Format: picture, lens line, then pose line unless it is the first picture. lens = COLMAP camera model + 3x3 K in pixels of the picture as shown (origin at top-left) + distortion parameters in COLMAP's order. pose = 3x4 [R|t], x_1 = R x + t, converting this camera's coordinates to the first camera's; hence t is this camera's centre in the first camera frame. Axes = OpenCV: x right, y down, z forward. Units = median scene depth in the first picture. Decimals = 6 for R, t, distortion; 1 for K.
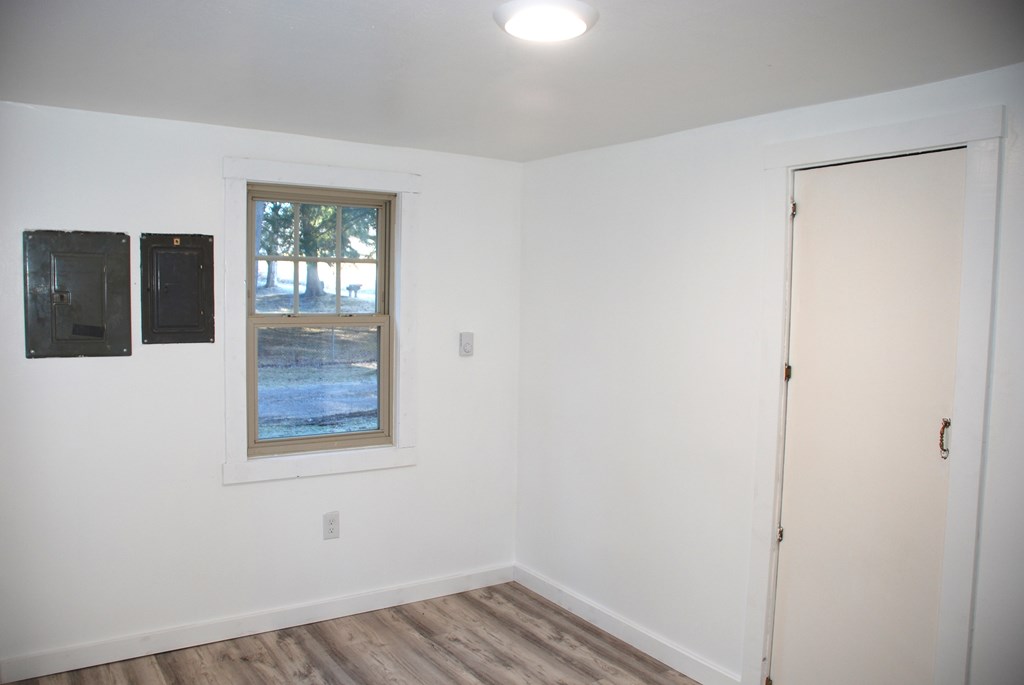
lens RADIAL K [[798.3, 0, 508.7], [0, 798.3, 339.8], [0, 0, 1]] dist [-0.161466, 0.115613]
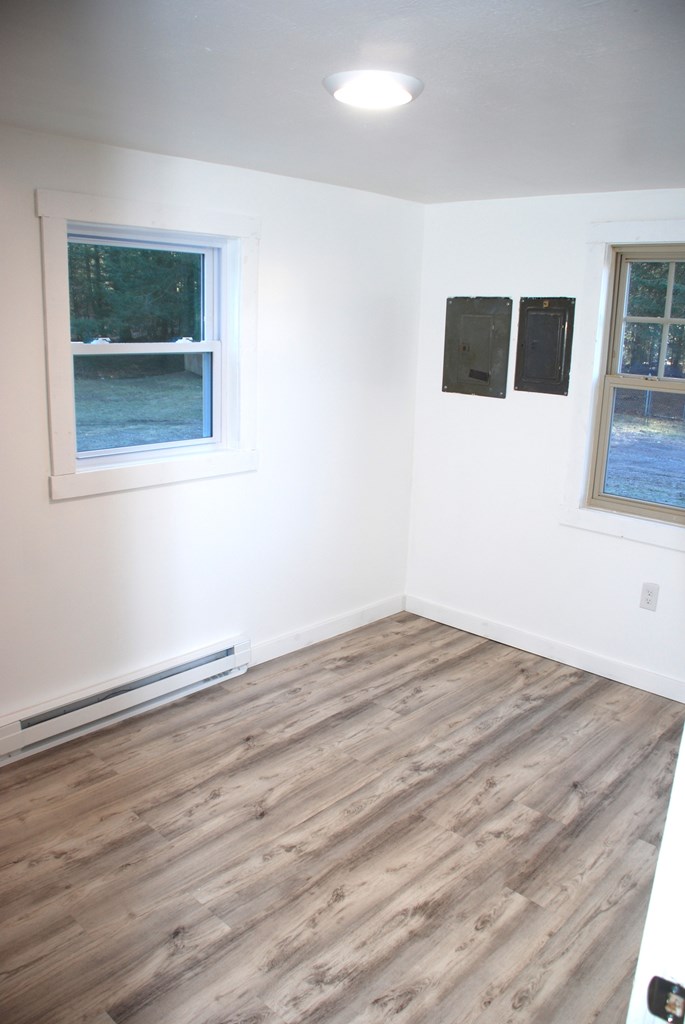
lens RADIAL K [[798.3, 0, 341.5], [0, 798.3, 516.7], [0, 0, 1]] dist [-0.161466, 0.115613]
pose [[0.228692, 0.220785, -0.948132, 0.673060], [-0.089552, 0.974584, 0.205344, -0.030399], [0.969371, 0.037946, 0.242652, 0.440239]]
